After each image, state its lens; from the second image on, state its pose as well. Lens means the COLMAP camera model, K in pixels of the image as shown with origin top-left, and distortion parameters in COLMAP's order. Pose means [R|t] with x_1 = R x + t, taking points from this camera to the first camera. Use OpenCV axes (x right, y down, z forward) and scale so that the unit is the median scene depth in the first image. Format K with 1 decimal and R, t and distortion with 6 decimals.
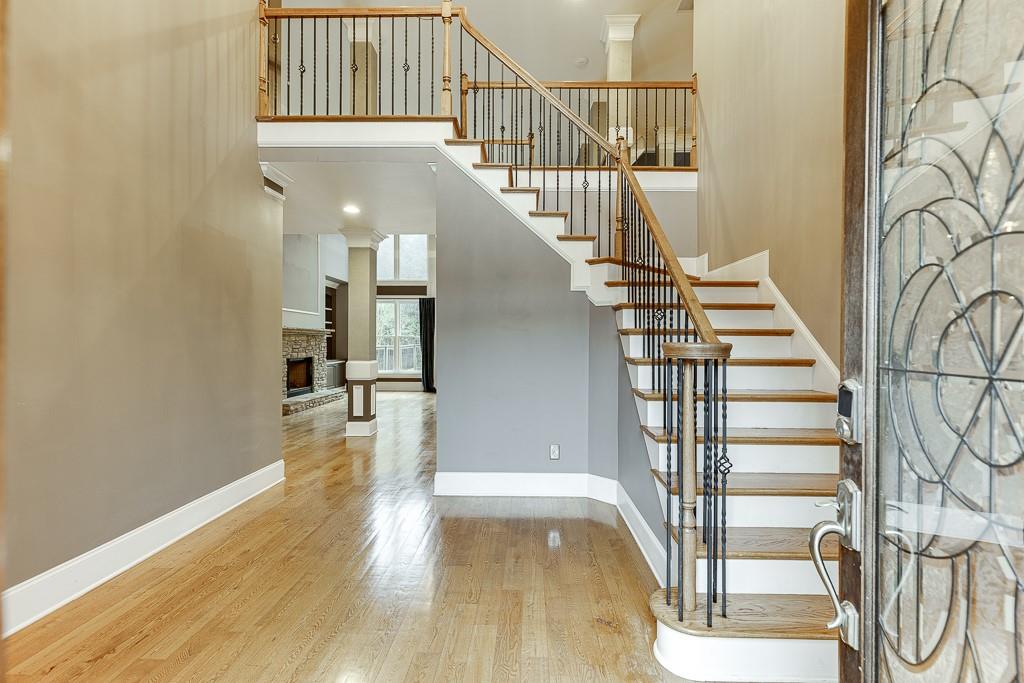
lens RADIAL K [[458.1, 0, 527.3], [0, 458.1, 342.3], [0, 0, 1]] dist [0.003272, 0.000503]
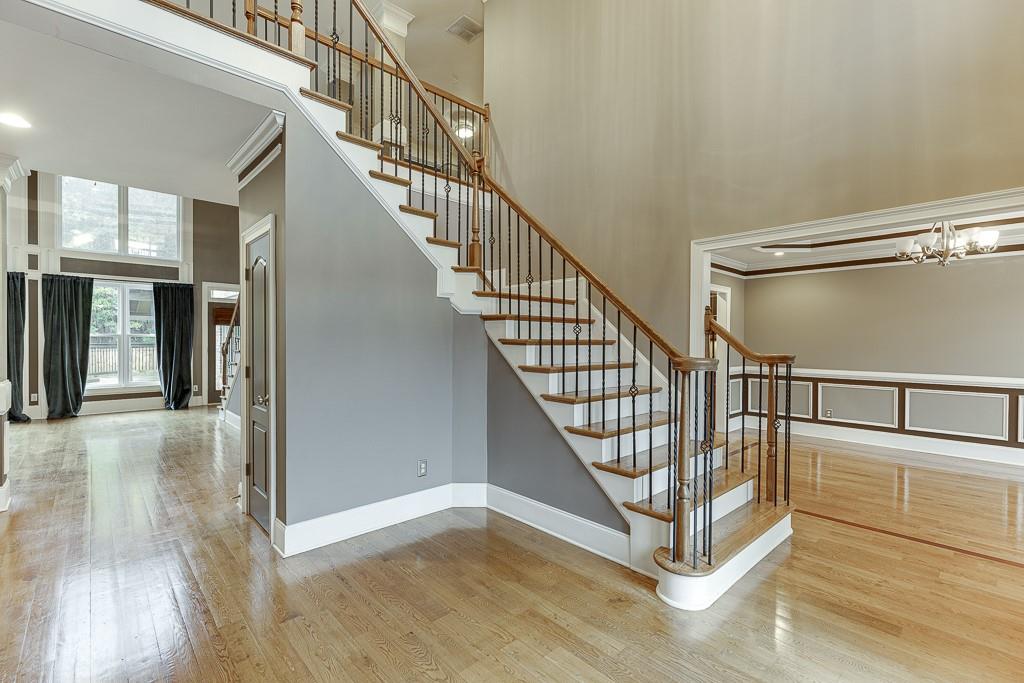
lens RADIAL K [[458.1, 0, 519.8], [0, 458.1, 343.0], [0, 0, 1]] dist [0.003272, 0.000503]
pose [[0.718904, -0.001180, 0.695108, -0.446887], [-0.004537, 0.999969, 0.006390, -0.023455], [-0.695094, -0.007747, 0.718877, 0.193322]]
